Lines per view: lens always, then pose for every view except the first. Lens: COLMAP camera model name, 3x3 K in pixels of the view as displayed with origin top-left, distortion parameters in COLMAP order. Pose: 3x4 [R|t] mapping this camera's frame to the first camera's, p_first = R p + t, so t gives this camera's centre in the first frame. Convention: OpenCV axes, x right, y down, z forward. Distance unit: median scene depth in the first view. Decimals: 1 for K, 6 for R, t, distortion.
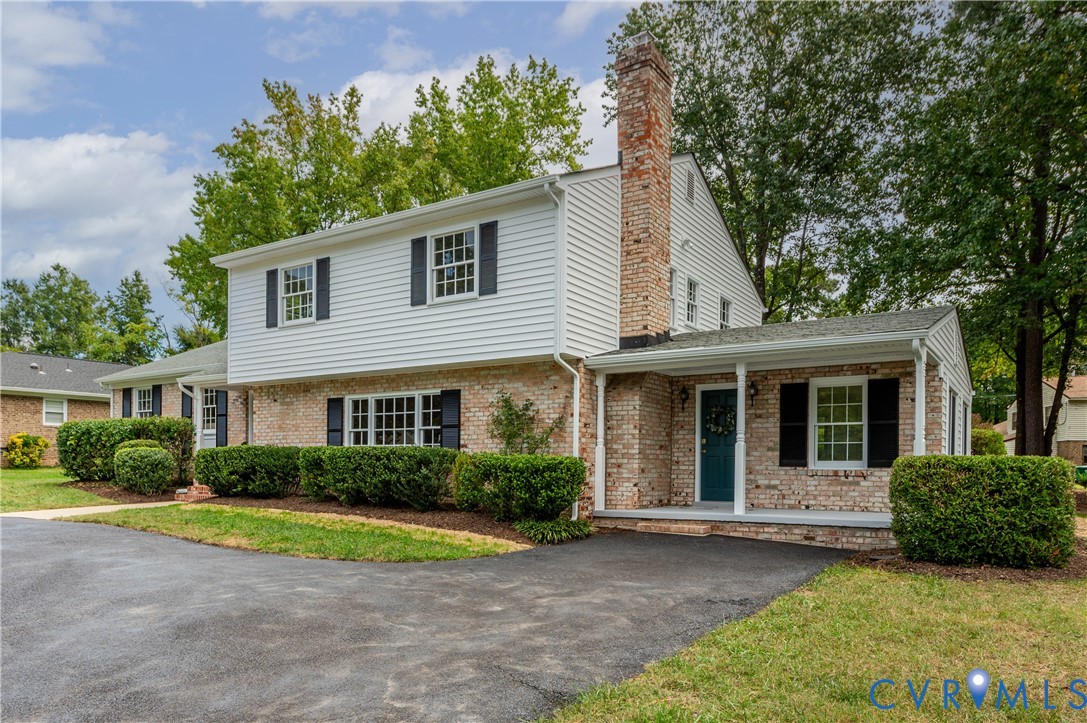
lens RADIAL K [[739.7, 0, 546.3], [0, 739.7, 459.1], [0, 0, 1]] dist [0.000210, -0.000350]
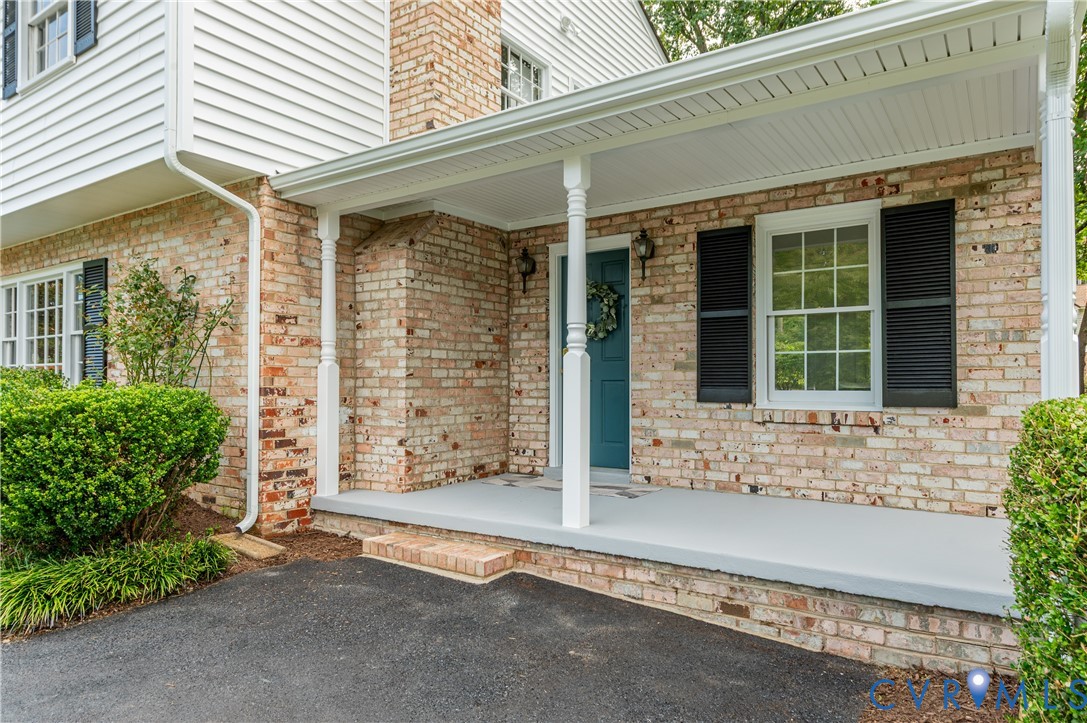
lens RADIAL K [[728.7, 0, 543.3], [0, 728.7, 366.2], [0, 0, 1]] dist [-0.000887, -0.002061]
pose [[0.999963, -0.008163, -0.002719, 0.216054], [0.008129, 0.999891, -0.012320, -0.008539], [0.002820, 0.012297, 0.999920, 0.523450]]
